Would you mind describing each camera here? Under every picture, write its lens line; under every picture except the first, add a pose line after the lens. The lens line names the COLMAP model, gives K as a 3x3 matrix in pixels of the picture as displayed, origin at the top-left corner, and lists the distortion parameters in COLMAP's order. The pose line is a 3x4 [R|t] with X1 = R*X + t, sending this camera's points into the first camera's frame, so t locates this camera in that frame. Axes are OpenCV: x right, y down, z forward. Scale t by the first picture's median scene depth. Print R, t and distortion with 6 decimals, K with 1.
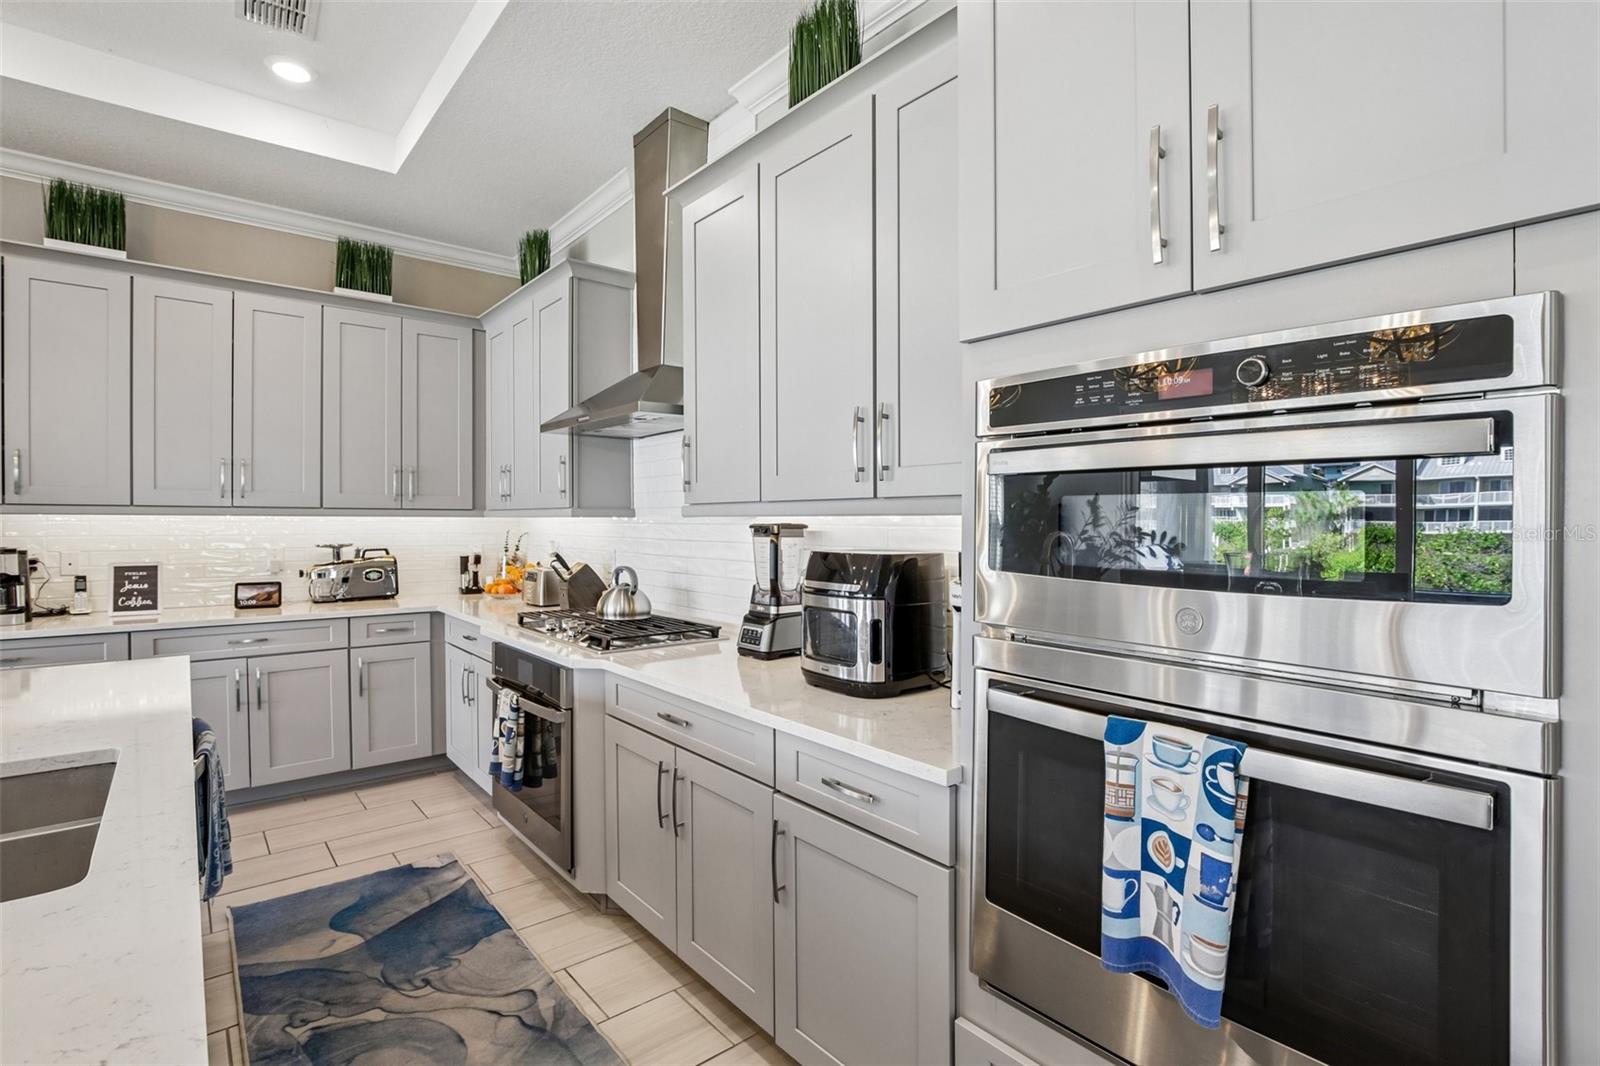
lens RADIAL K [[740.8, 0, 808.2], [0, 740.8, 527.7], [0, 0, 1]] dist [-0.024051, 0.002888]
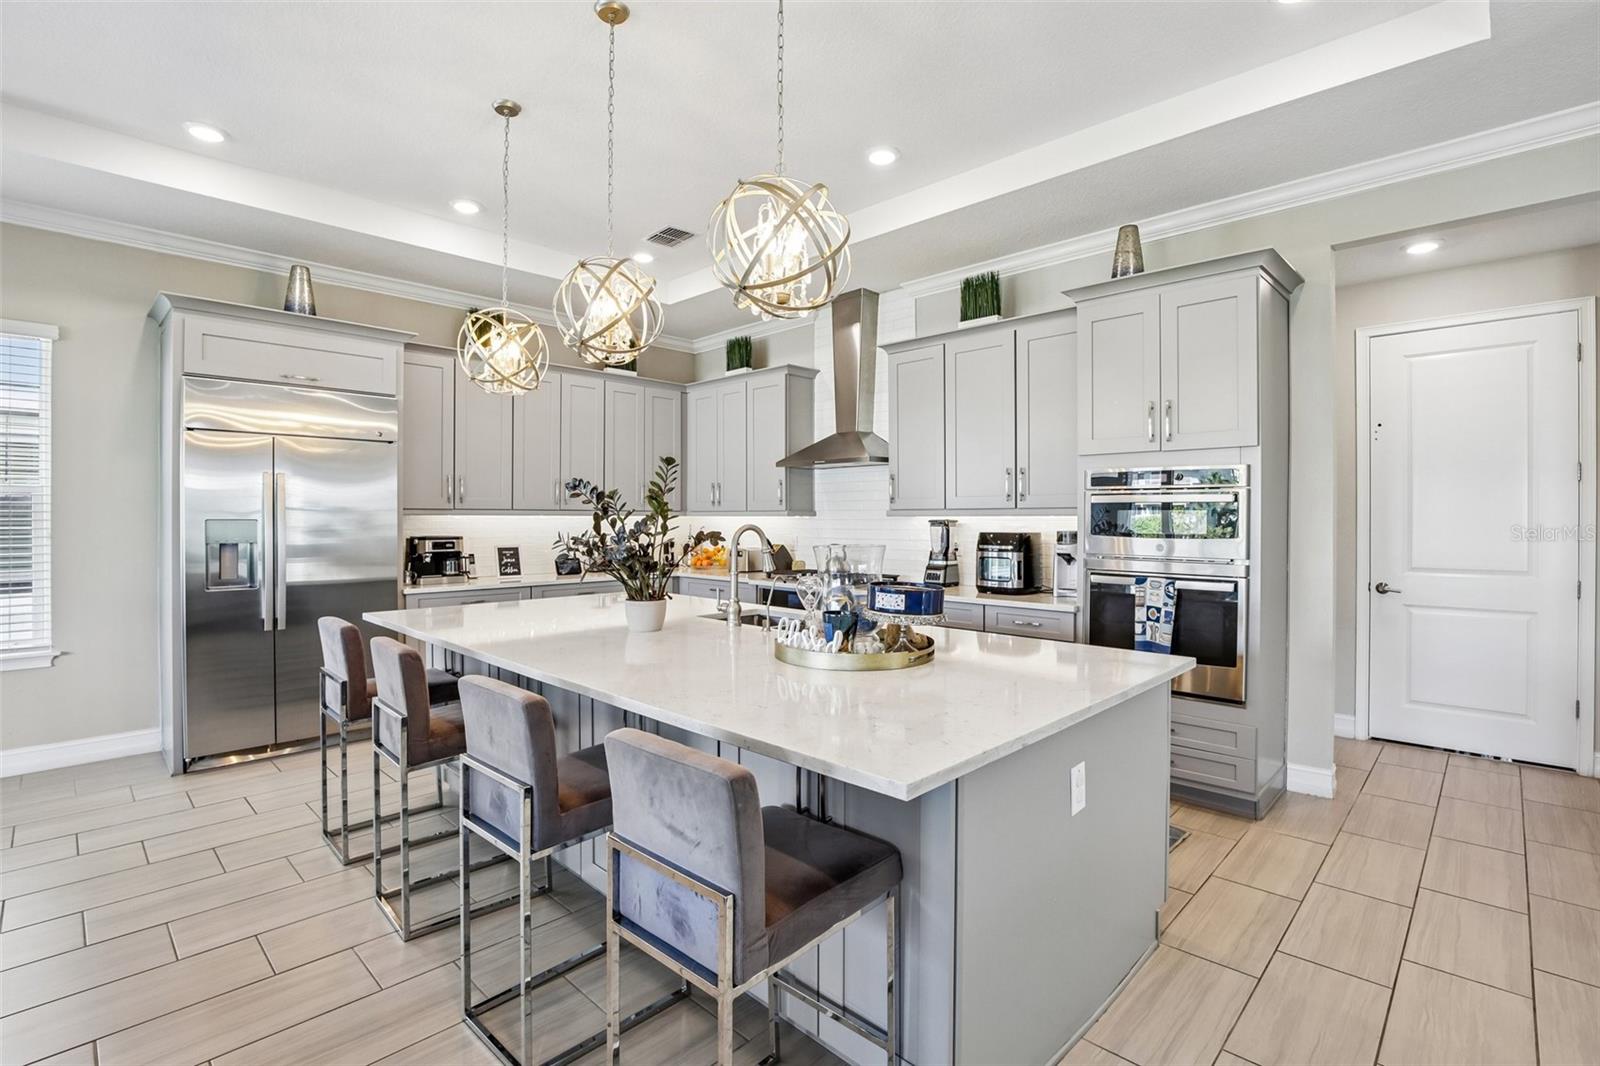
lens RADIAL K [[740.8, 0, 794.4], [0, 740.8, 529.7], [0, 0, 1]] dist [-0.024051, 0.002888]
pose [[0.996737, -0.004184, 0.080613, -0.607875], [0.003629, 0.999969, 0.007033, 0.006256], [-0.080640, -0.006717, 0.996721, -0.953558]]
